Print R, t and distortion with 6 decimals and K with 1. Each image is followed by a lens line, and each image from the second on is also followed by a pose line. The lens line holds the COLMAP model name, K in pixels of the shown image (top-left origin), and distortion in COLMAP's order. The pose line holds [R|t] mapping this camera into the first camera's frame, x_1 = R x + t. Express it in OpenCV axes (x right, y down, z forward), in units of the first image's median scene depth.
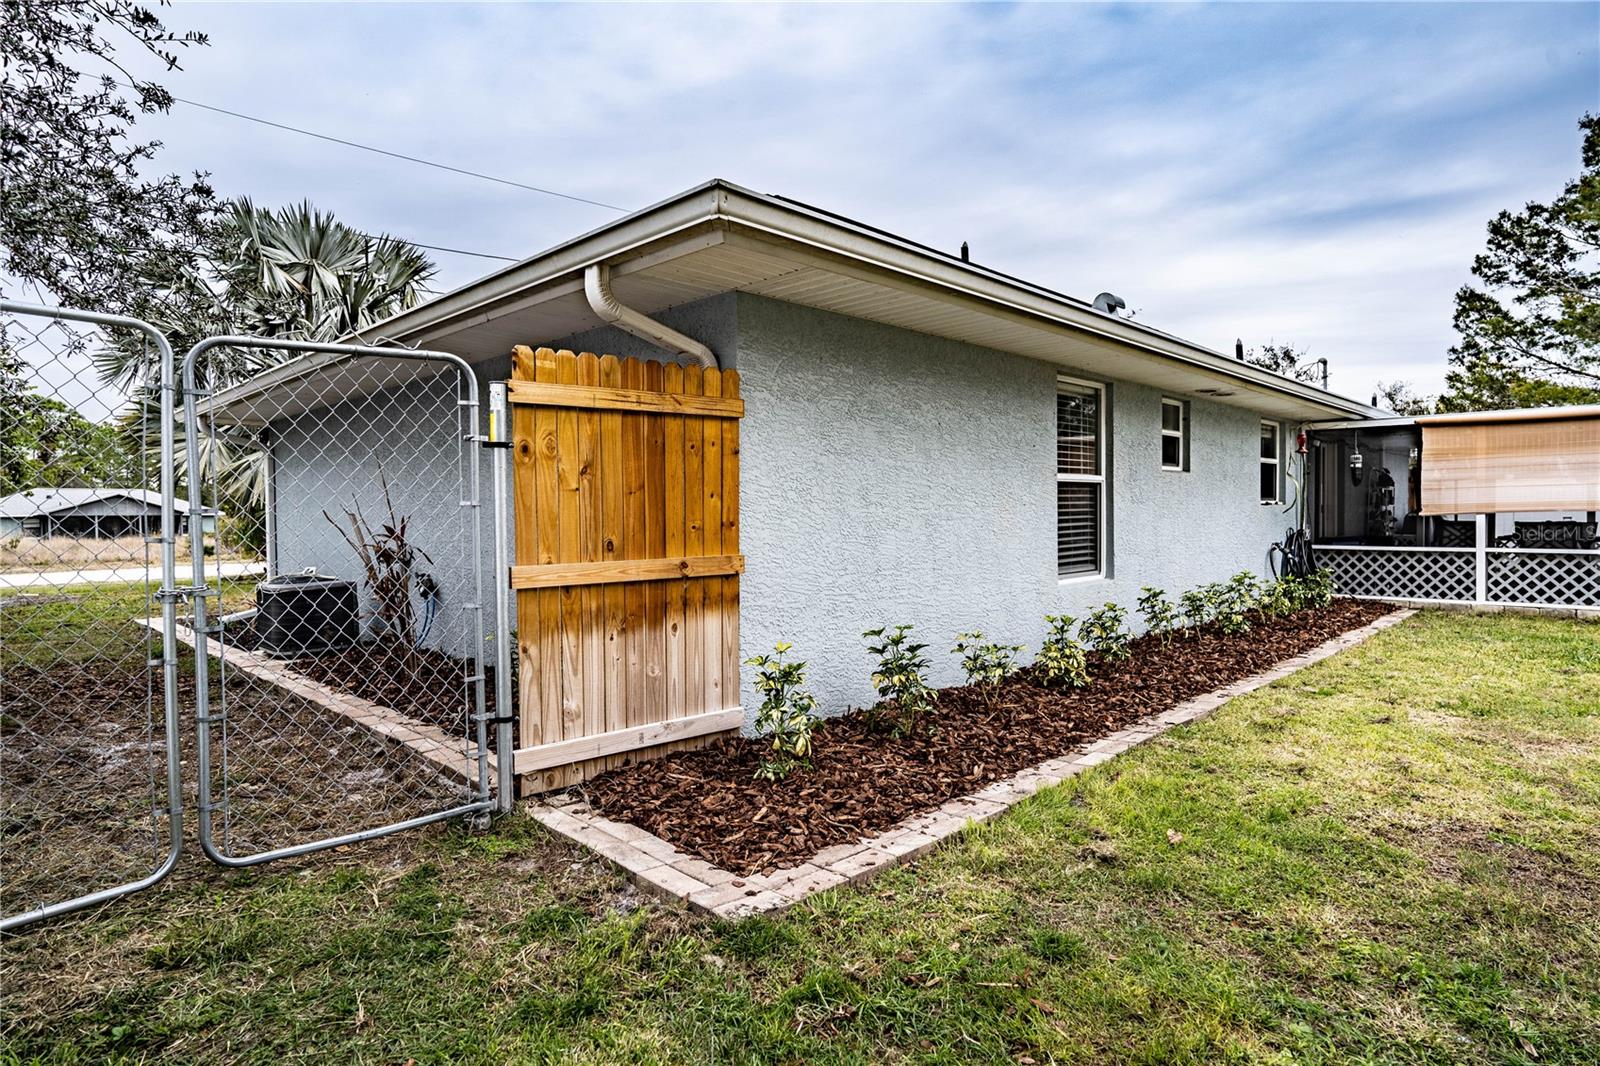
lens RADIAL K [[900.3, 0, 800.0], [0, 900.3, 533.0], [0, 0, 1]] dist [-0.058339, 0.044214]
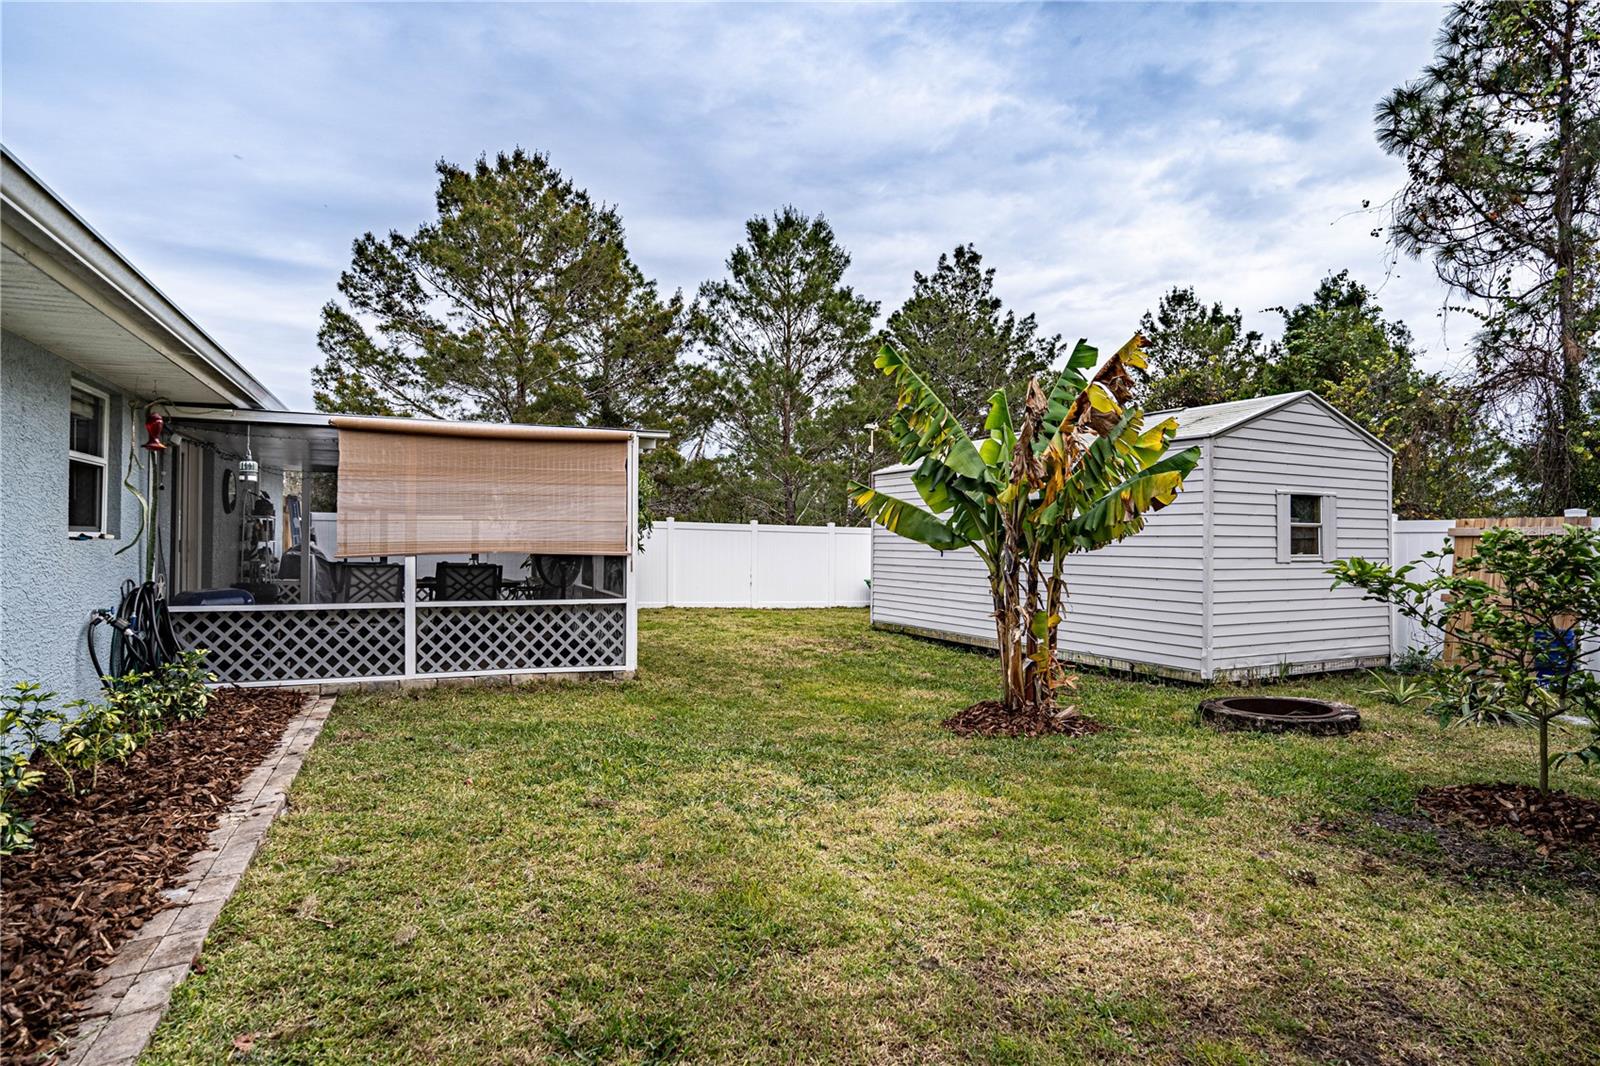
lens RADIAL K [[900.3, 0, 800.0], [0, 900.3, 533.0], [0, 0, 1]] dist [-0.058339, 0.044214]
pose [[0.392630, 0.022240, 0.919428, 0.197188], [0.011989, 0.999499, -0.029296, -0.013890], [-0.919619, 0.022525, 0.392166, 0.376477]]
